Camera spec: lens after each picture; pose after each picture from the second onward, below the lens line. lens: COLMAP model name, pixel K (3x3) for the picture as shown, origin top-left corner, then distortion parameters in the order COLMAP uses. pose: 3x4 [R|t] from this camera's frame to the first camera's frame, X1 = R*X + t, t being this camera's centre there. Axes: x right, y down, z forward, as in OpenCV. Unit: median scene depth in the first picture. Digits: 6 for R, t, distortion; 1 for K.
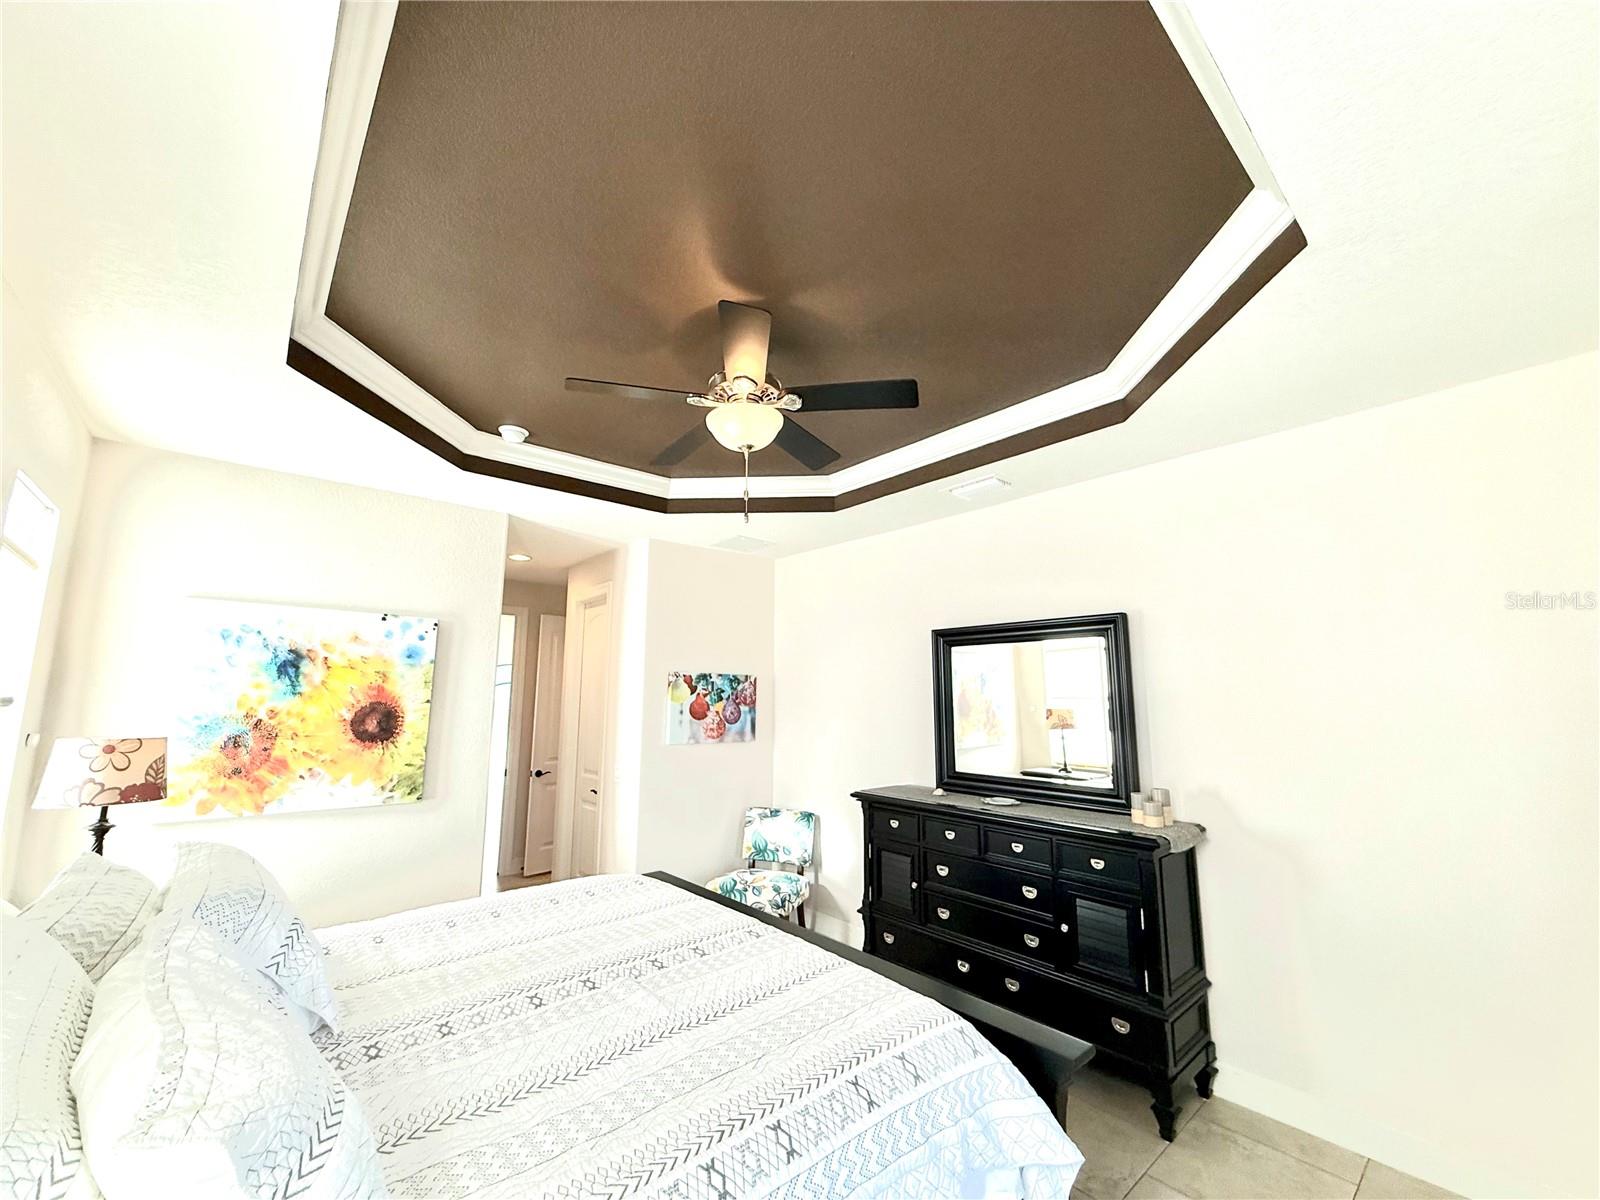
lens RADIAL K [[638.5, 0, 792.2], [0, 638.5, 601.7], [0, 0, 1]] dist [-0.000804, -0.000184]
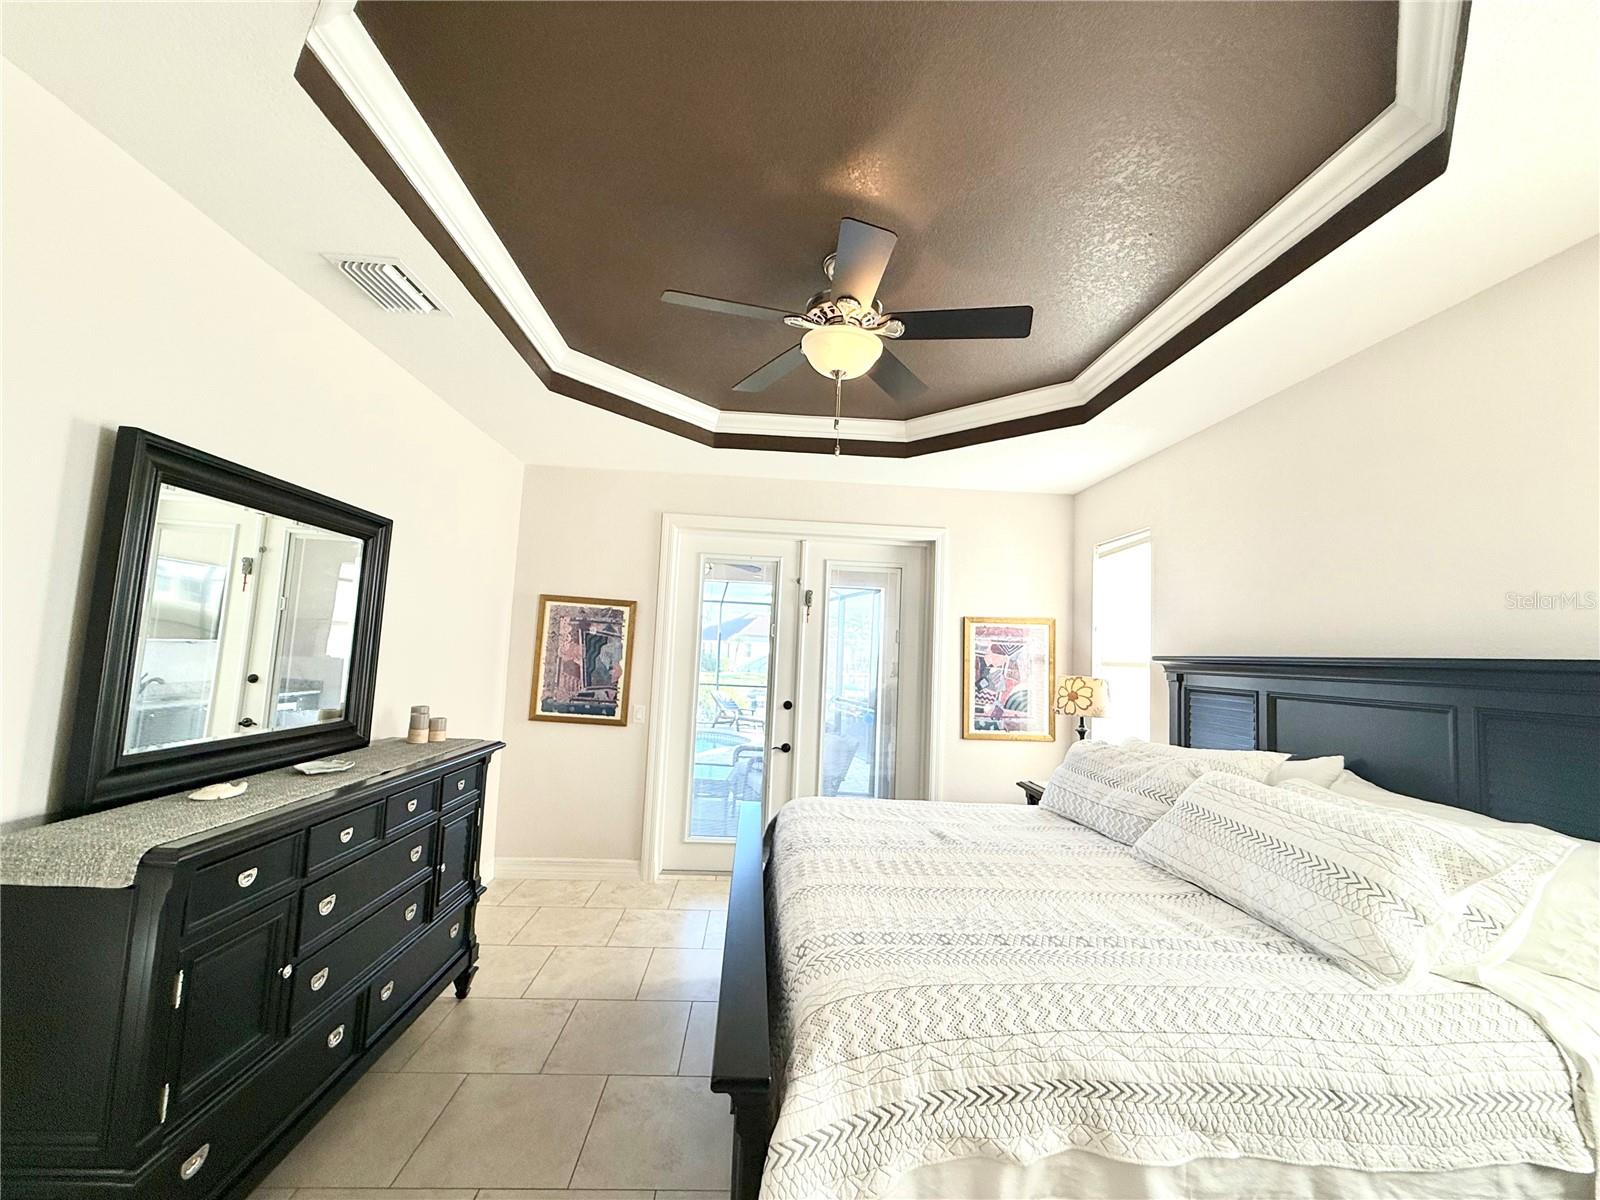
lens RADIAL K [[639.1, 0, 797.3], [0, 639.1, 599.4], [0, 0, 1]] dist [-0.000352, 0.000145]
pose [[-0.791288, 0.002937, 0.611437, -0.449302], [-0.152626, 0.967385, -0.202167, 0.208715], [-0.592089, -0.253293, -0.765032, 1.264130]]
